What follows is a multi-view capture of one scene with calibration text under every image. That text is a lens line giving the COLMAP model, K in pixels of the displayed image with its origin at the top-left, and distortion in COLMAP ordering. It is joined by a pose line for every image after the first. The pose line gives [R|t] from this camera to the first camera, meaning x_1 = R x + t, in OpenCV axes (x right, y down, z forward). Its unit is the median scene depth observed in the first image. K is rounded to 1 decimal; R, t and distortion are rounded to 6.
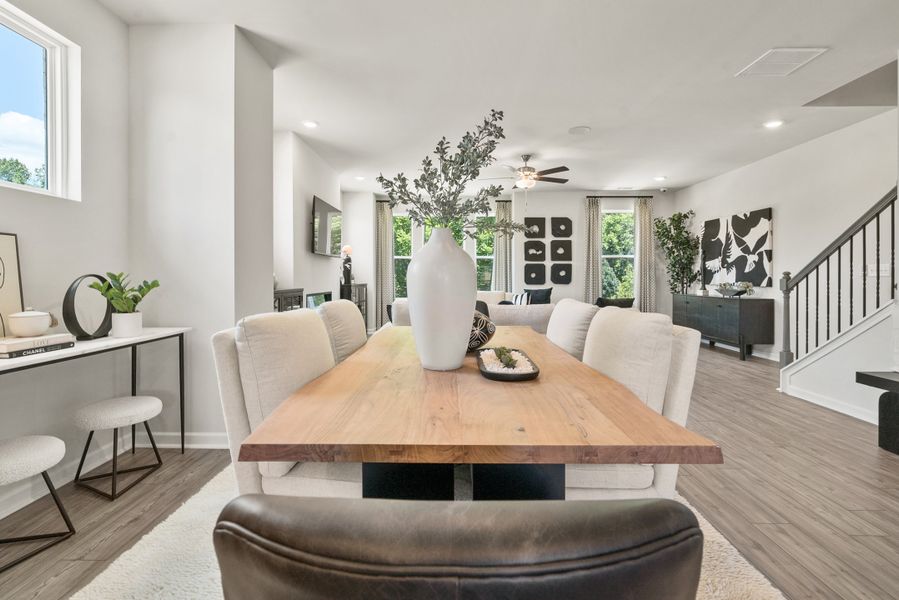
lens RADIAL K [[418.1, 0, 445.2], [0, 418.1, 276.4], [0, 0, 1]] dist [-0.002116, -0.000360]
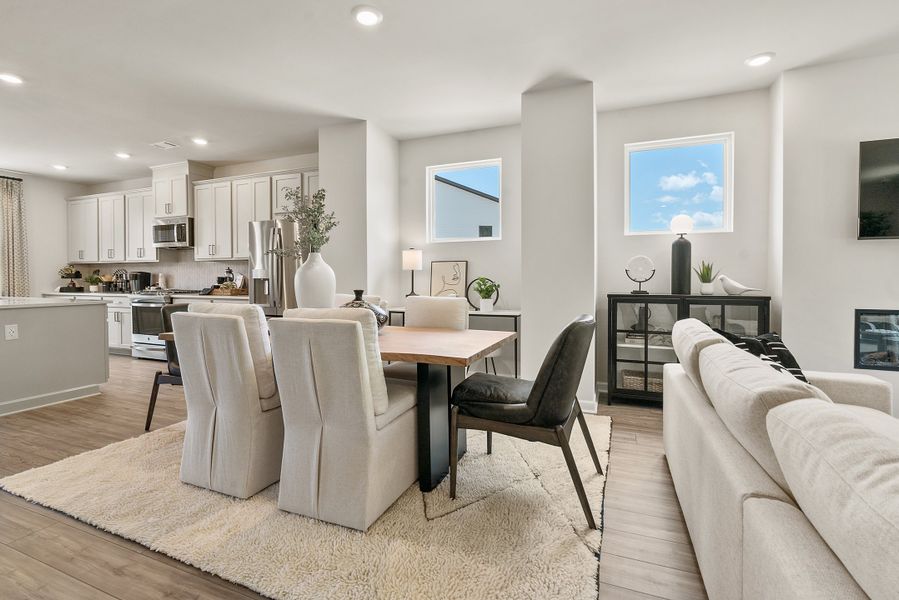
lens RADIAL K [[412.0, 0, 448.5], [0, 412.0, 284.5], [0, 0, 1]] dist [-0.002287, -0.000220]
pose [[-0.365707, 0.013330, -0.930635, 0.345010], [-0.000774, 0.999893, 0.014627, -0.001169], [0.930730, 0.006069, -0.365657, 0.524432]]
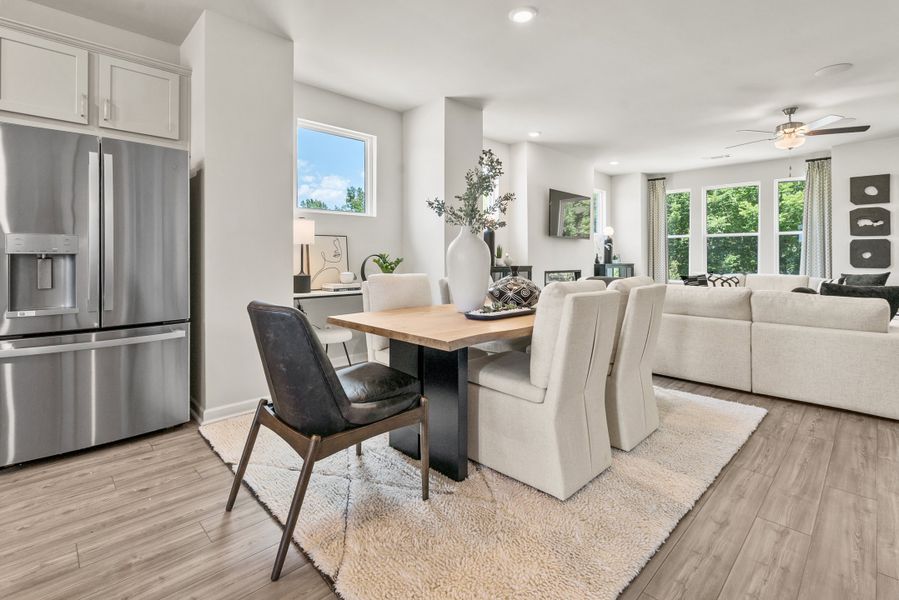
lens RADIAL K [[421.8, 0, 445.8], [0, 421.8, 255.8], [0, 0, 1]] dist [-0.000948, 0.000181]
pose [[0.704427, -0.000516, -0.709776, 0.260739], [-0.001462, 0.999997, -0.002178, 0.001137], [0.709775, 0.002572, 0.704424, -0.050041]]
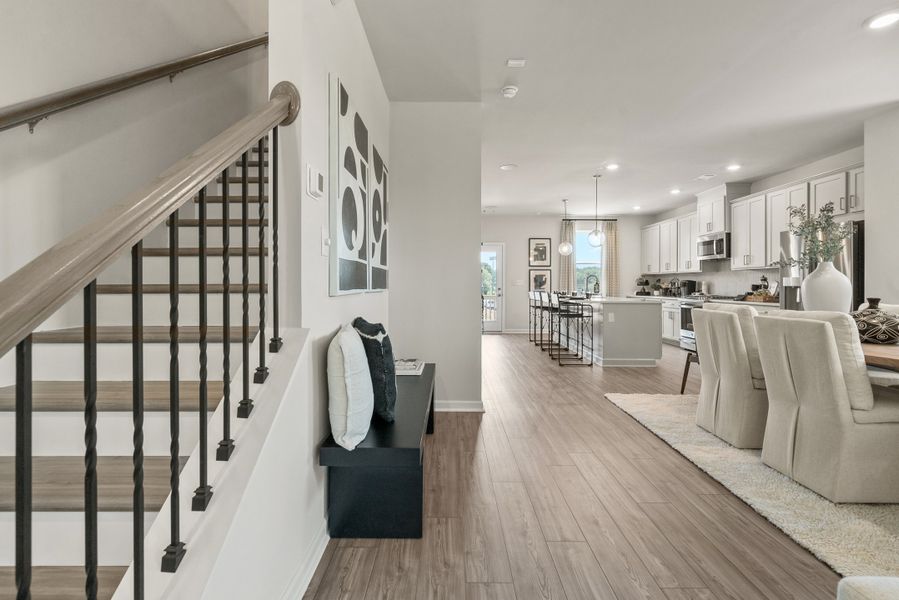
lens RADIAL K [[412.0, 0, 448.5], [0, 412.0, 284.5], [0, 0, 1]] dist [-0.002287, -0.000220]
pose [[-0.999964, -0.004351, -0.007272, 0.413928], [-0.004351, 0.999991, -0.000054, -0.001085], [0.007272, -0.000022, -0.999974, 0.686604]]
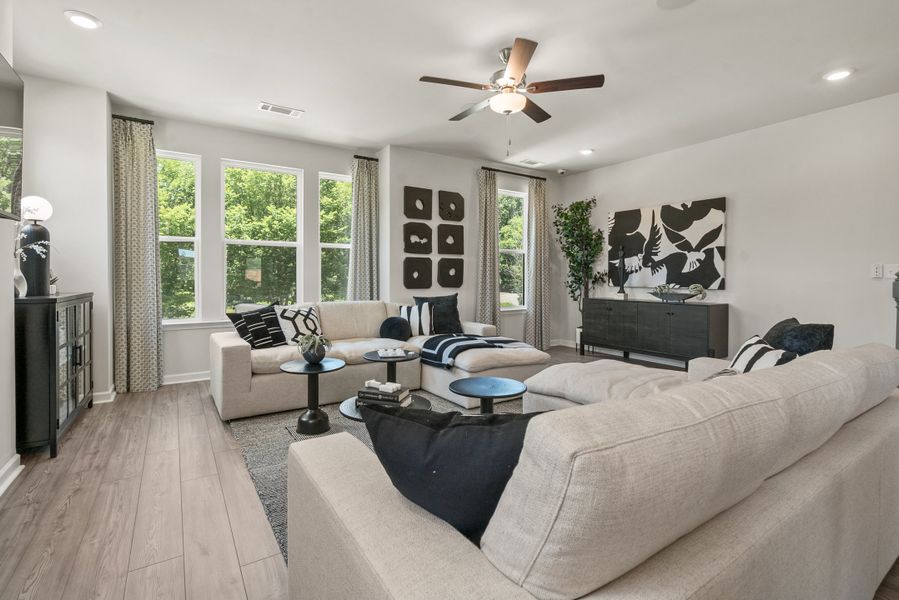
lens RADIAL K [[418.1, 0, 445.2], [0, 418.1, 276.4], [0, 0, 1]] dist [-0.002116, -0.000360]
pose [[0.832308, 0.001378, 0.554312, -0.144483], [-0.002952, 0.999994, 0.001946, -0.001797], [-0.554306, -0.003256, 0.832306, 0.508971]]
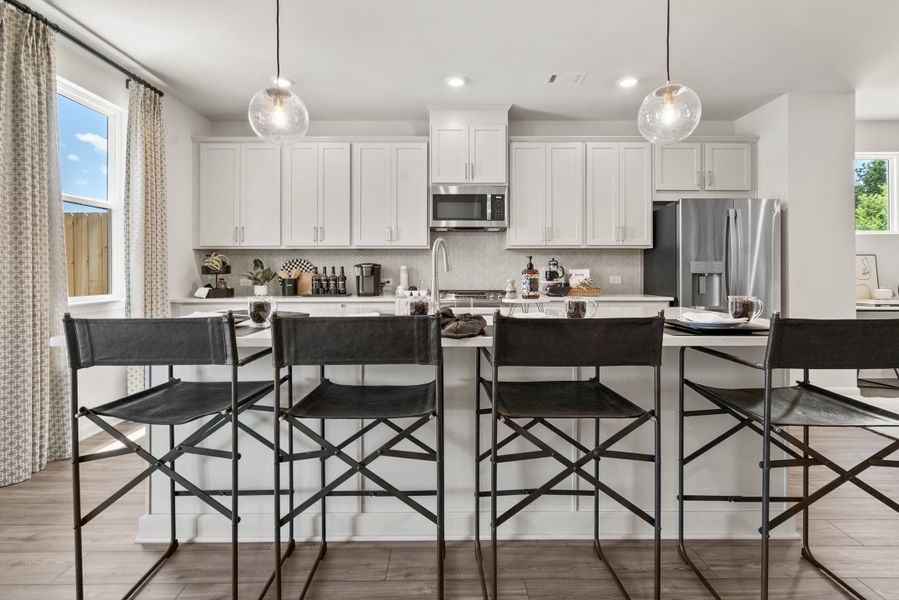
lens RADIAL K [[418.1, 0, 445.2], [0, 418.1, 276.4], [0, 0, 1]] dist [-0.002116, -0.000360]
pose [[0.007955, 0.002669, -0.999965, 0.355877], [-0.000612, 0.999996, 0.002664, 0.002886], [0.999968, 0.000591, 0.007957, -0.397498]]
